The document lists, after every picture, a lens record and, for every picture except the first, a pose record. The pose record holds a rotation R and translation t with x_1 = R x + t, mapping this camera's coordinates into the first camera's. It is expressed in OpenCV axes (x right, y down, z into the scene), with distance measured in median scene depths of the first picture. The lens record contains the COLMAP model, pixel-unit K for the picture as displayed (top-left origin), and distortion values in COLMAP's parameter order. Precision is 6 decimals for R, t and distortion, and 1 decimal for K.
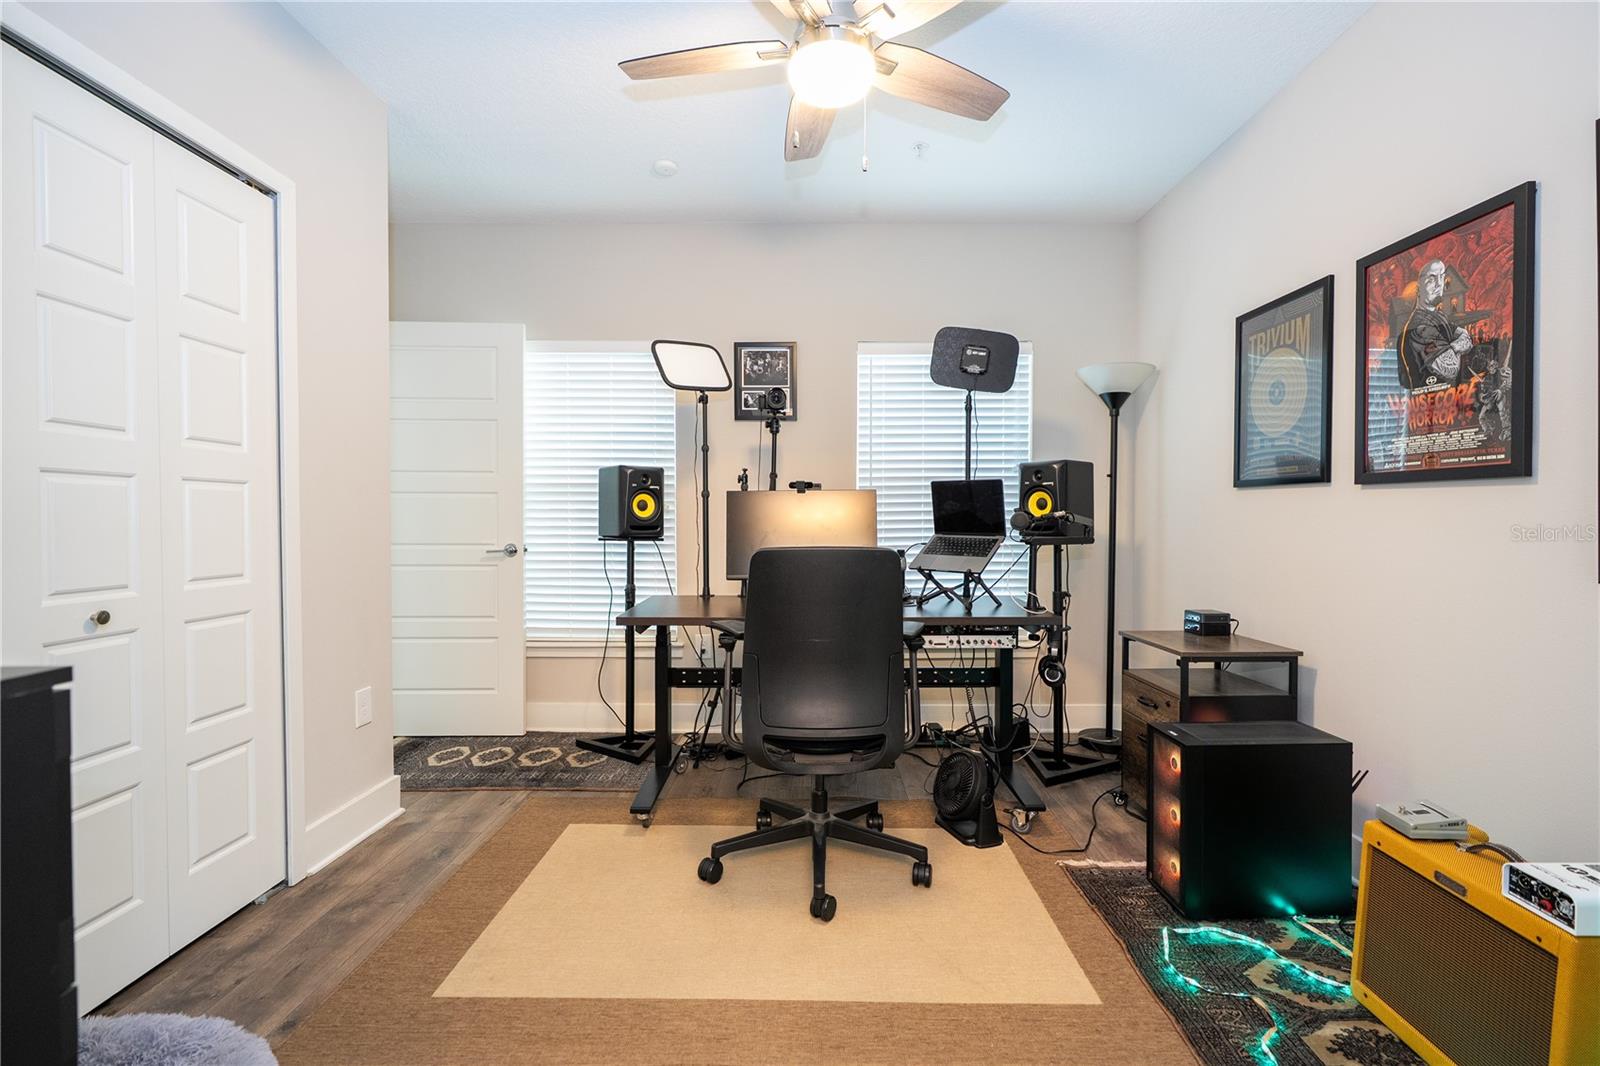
lens RADIAL K [[718.5, 0, 804.8], [0, 718.5, 524.6], [0, 0, 1]] dist [-0.001727, 0.000474]
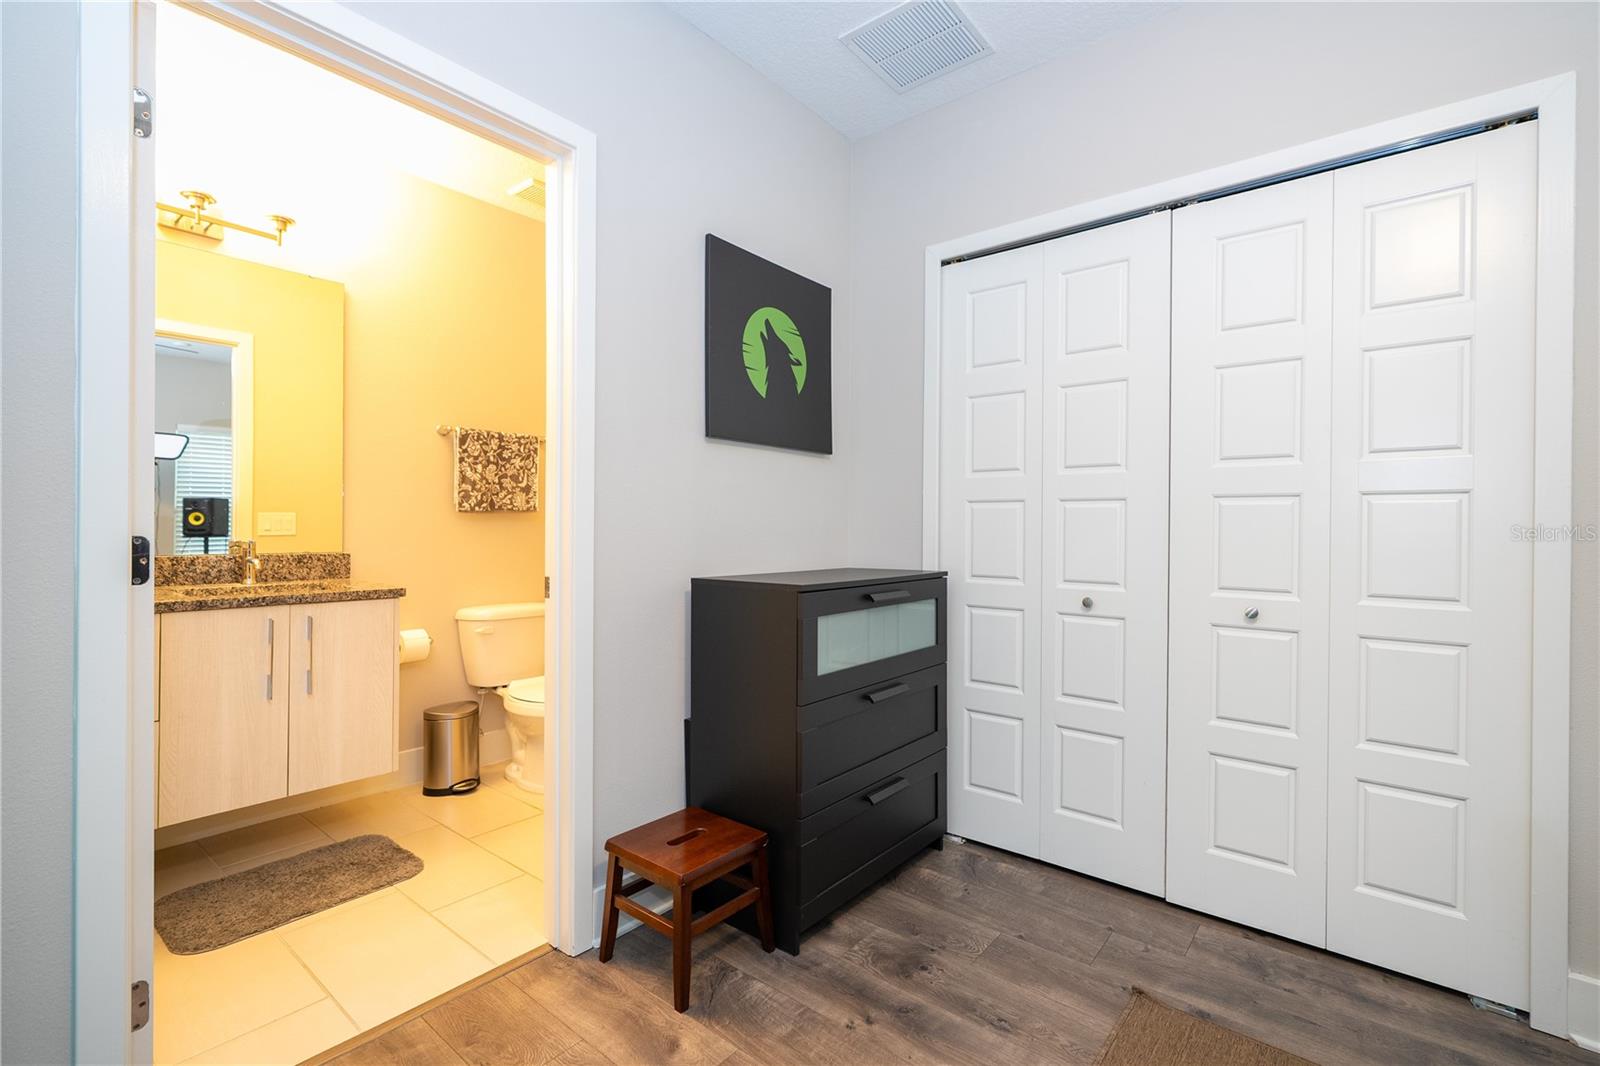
lens RADIAL K [[718.5, 0, 801.6], [0, 718.5, 529.2], [0, 0, 1]] dist [-0.001727, 0.000474]
pose [[-0.628926, -0.002128, -0.777463, 0.400551], [-0.012919, 0.999887, 0.007715, -0.013141], [0.777358, 0.014896, -0.628882, 1.002324]]
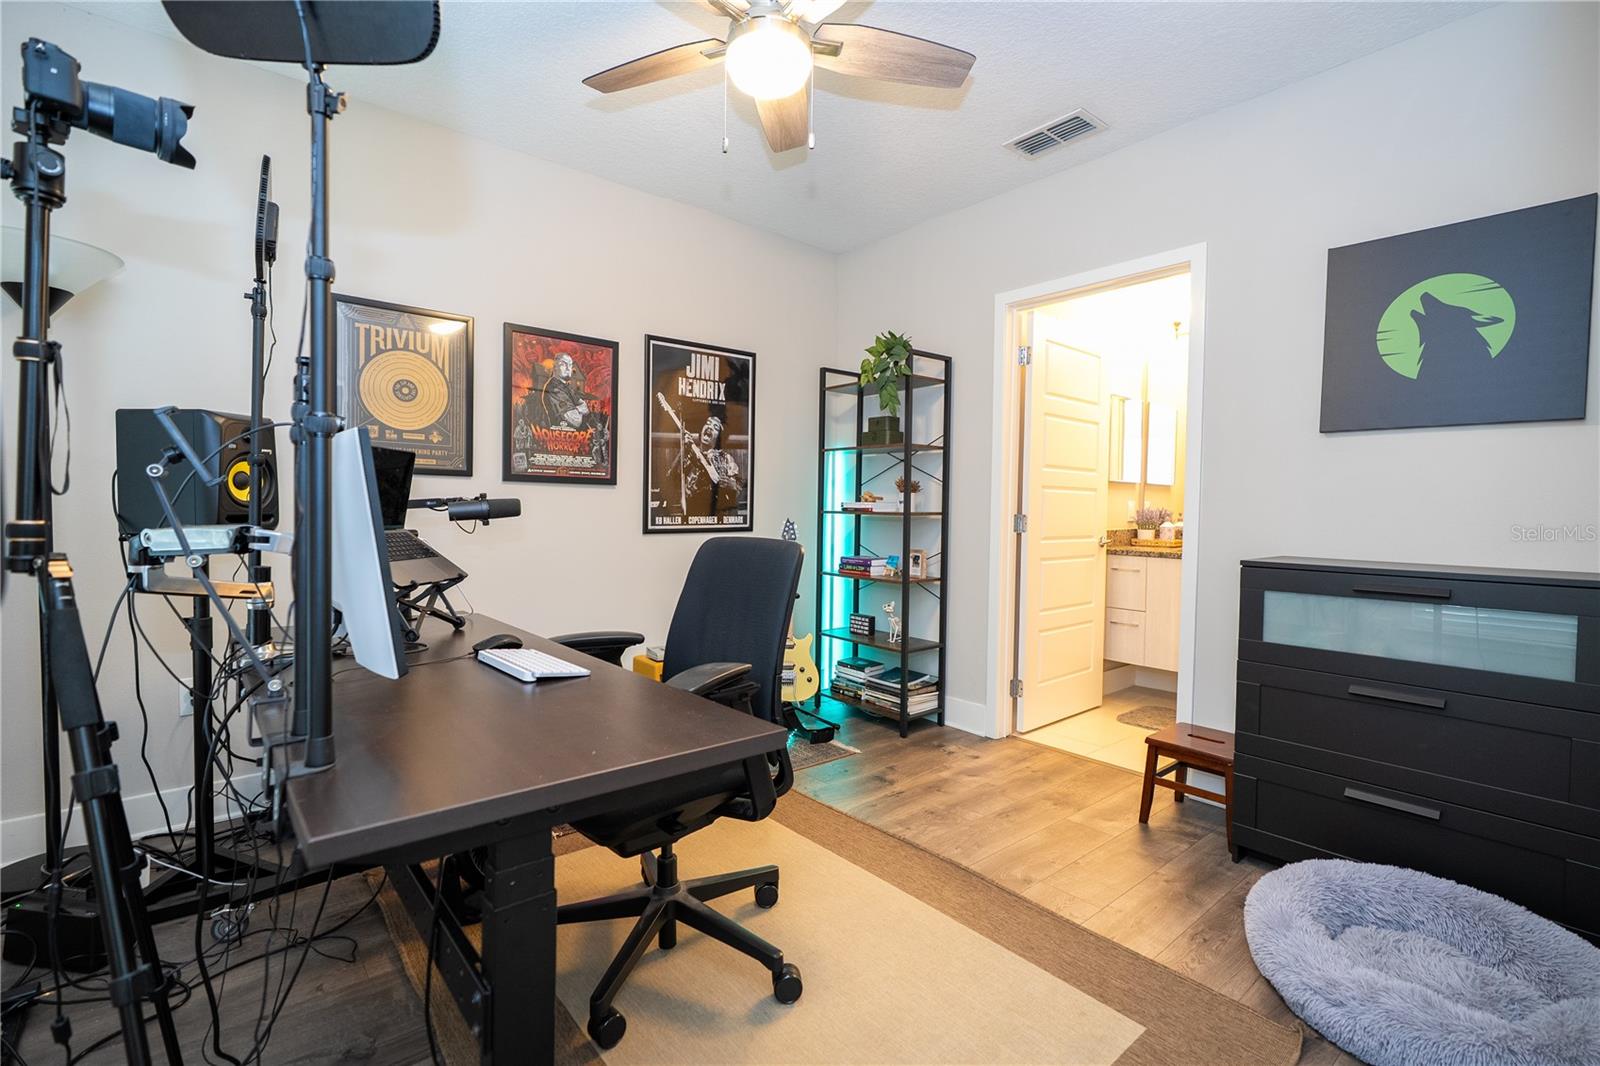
lens RADIAL K [[718.5, 0, 807.2], [0, 718.5, 530.4], [0, 0, 1]] dist [-0.001727, 0.000474]
pose [[-0.655941, -0.034733, 0.754013, -0.818722], [-0.006473, 0.999163, 0.040395, -0.021832], [-0.754784, 0.021616, -0.655617, 1.733298]]
